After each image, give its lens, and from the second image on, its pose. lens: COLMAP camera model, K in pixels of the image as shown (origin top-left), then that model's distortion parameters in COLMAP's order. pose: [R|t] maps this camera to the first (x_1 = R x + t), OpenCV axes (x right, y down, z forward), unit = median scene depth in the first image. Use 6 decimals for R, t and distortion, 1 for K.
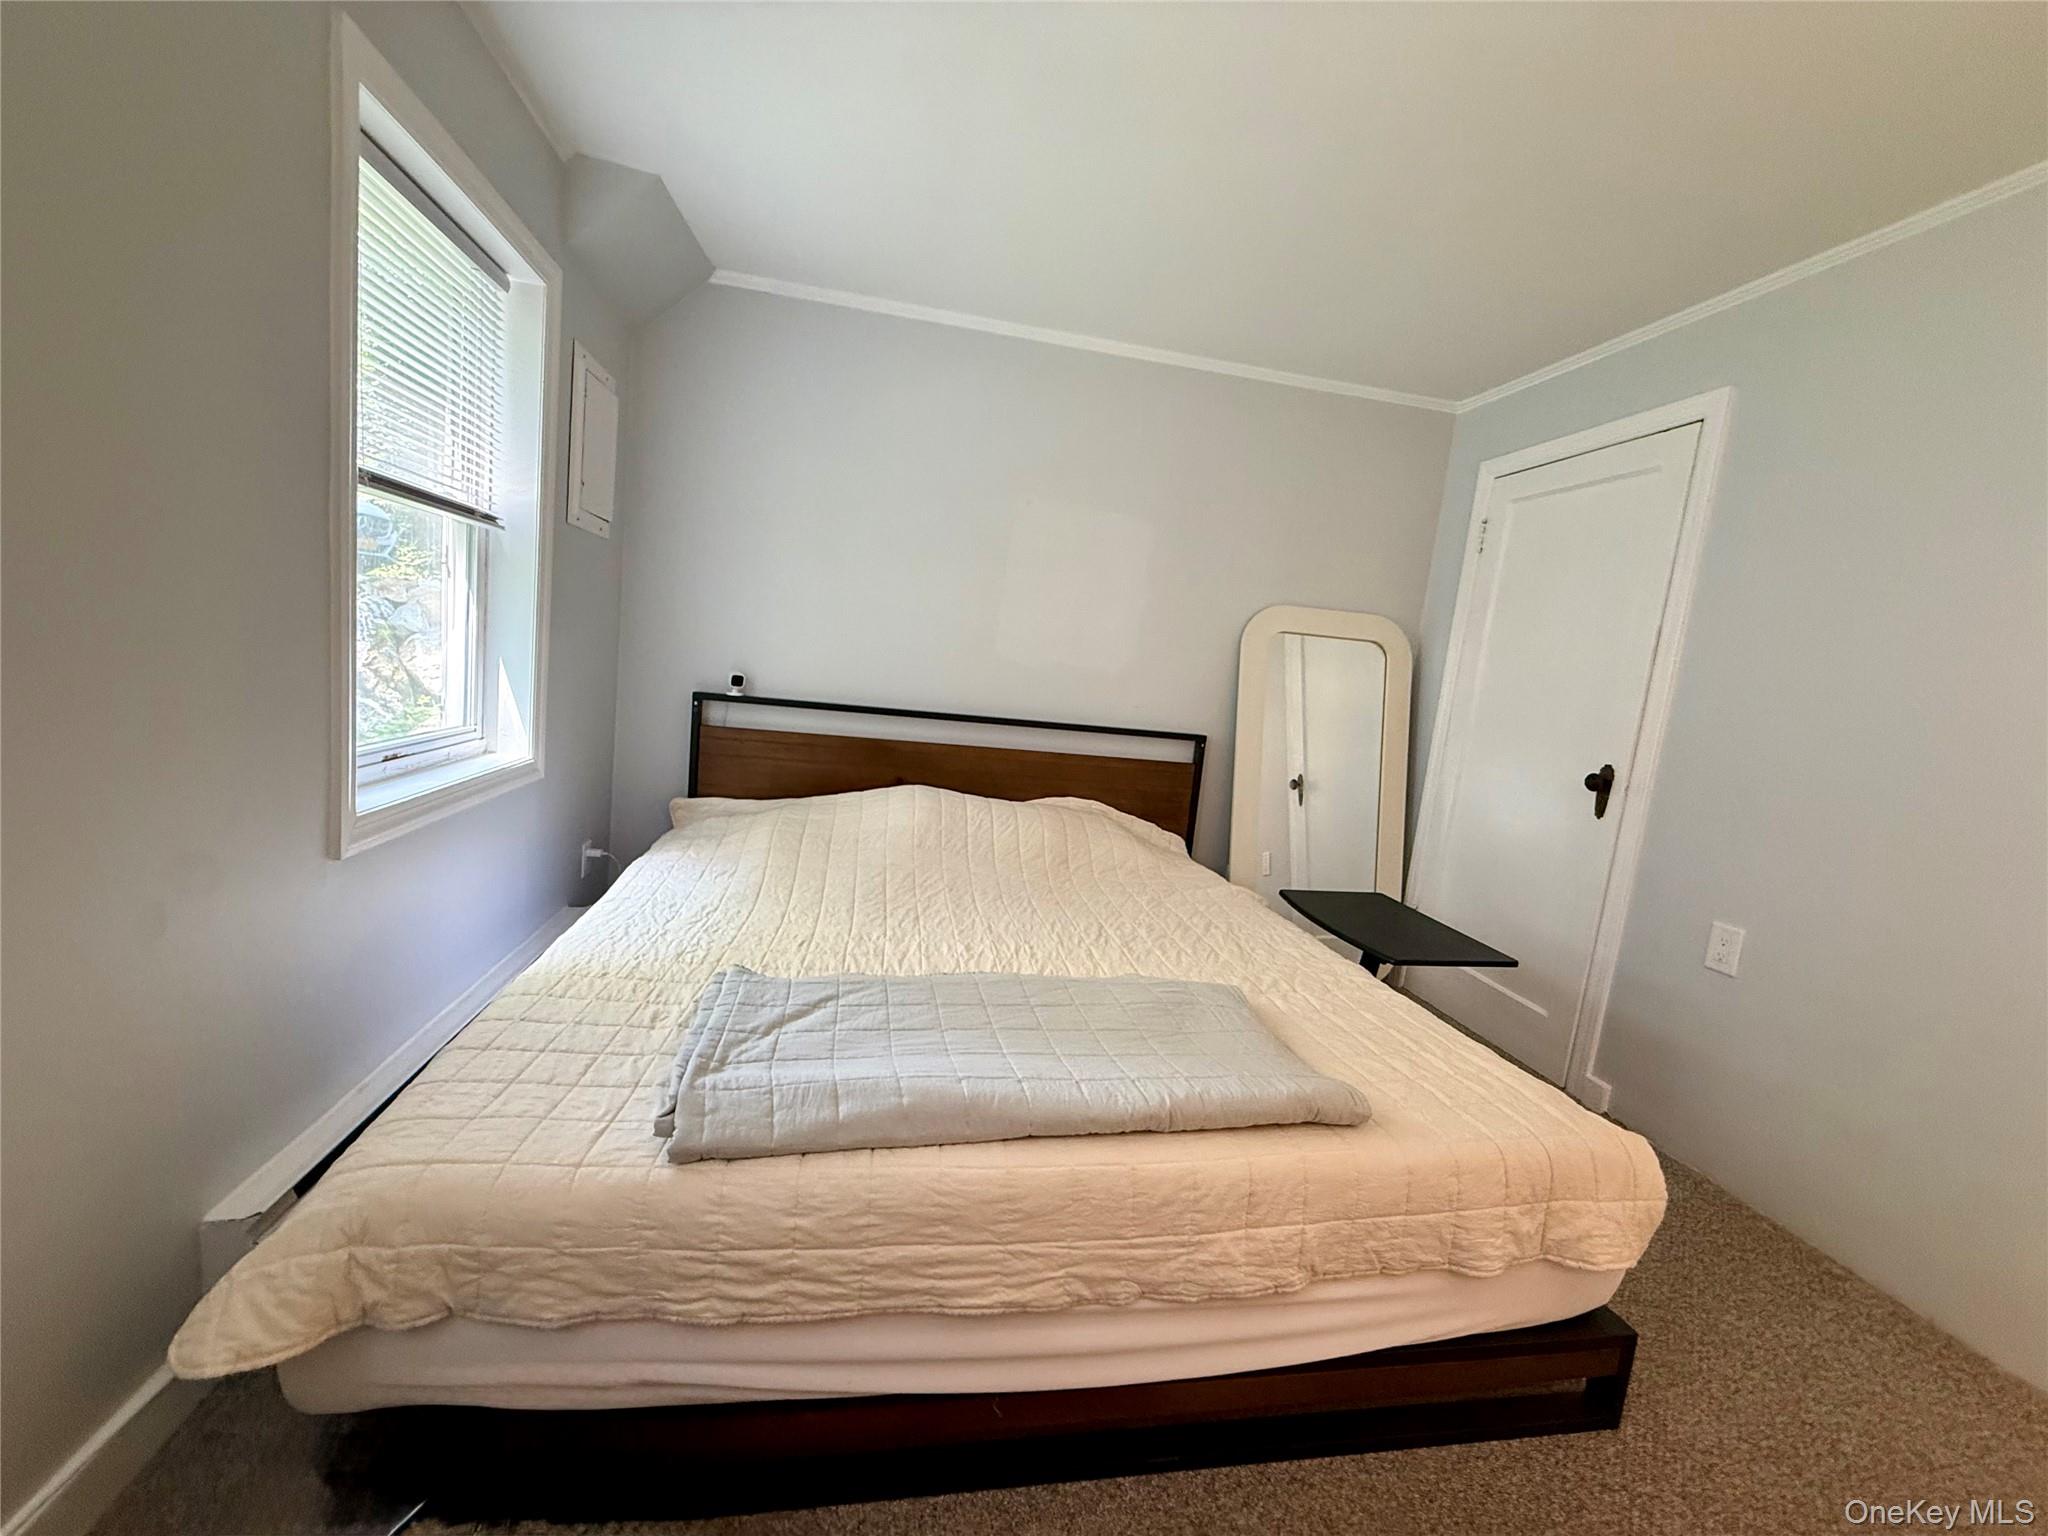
lens RADIAL K [[813.5, 0, 1016.3], [0, 813.5, 765.7], [0, 0, 1]] dist [-0.002476, 0.000567]
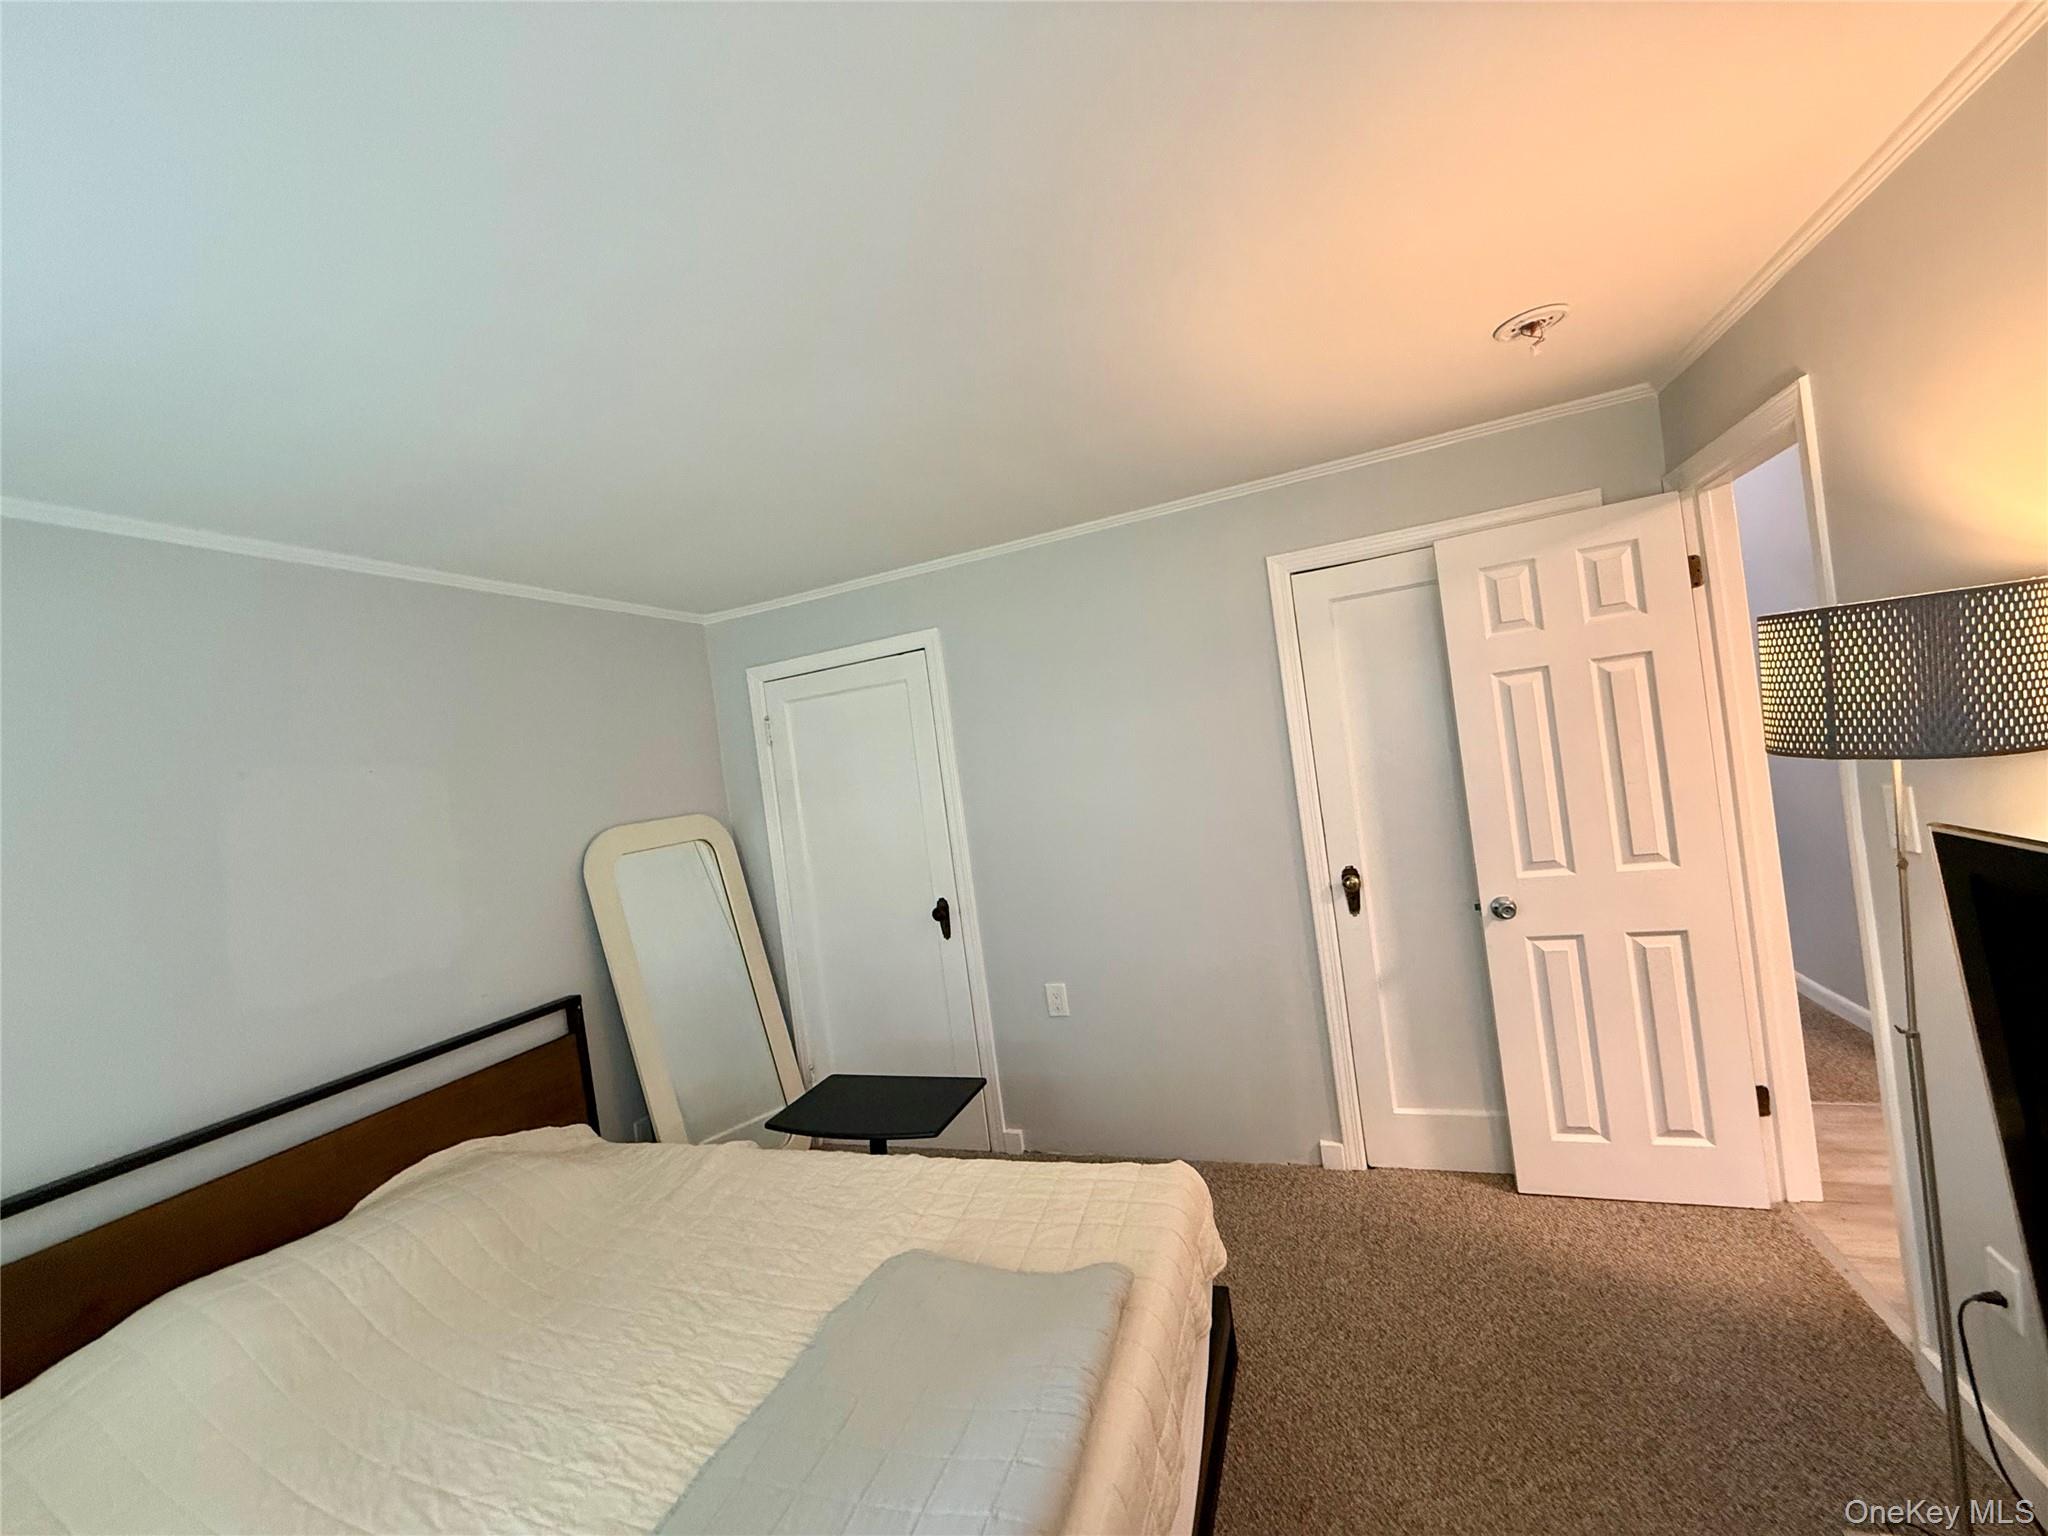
lens RADIAL K [[813.5, 0, 1013.2], [0, 813.5, 775.1], [0, 0, 1]] dist [-0.002476, 0.000567]
pose [[0.497292, -0.179217, 0.848871, -0.281561], [0.294979, 0.955069, 0.028831, -0.189019], [-0.815897, 0.236062, 0.527813, 0.162685]]
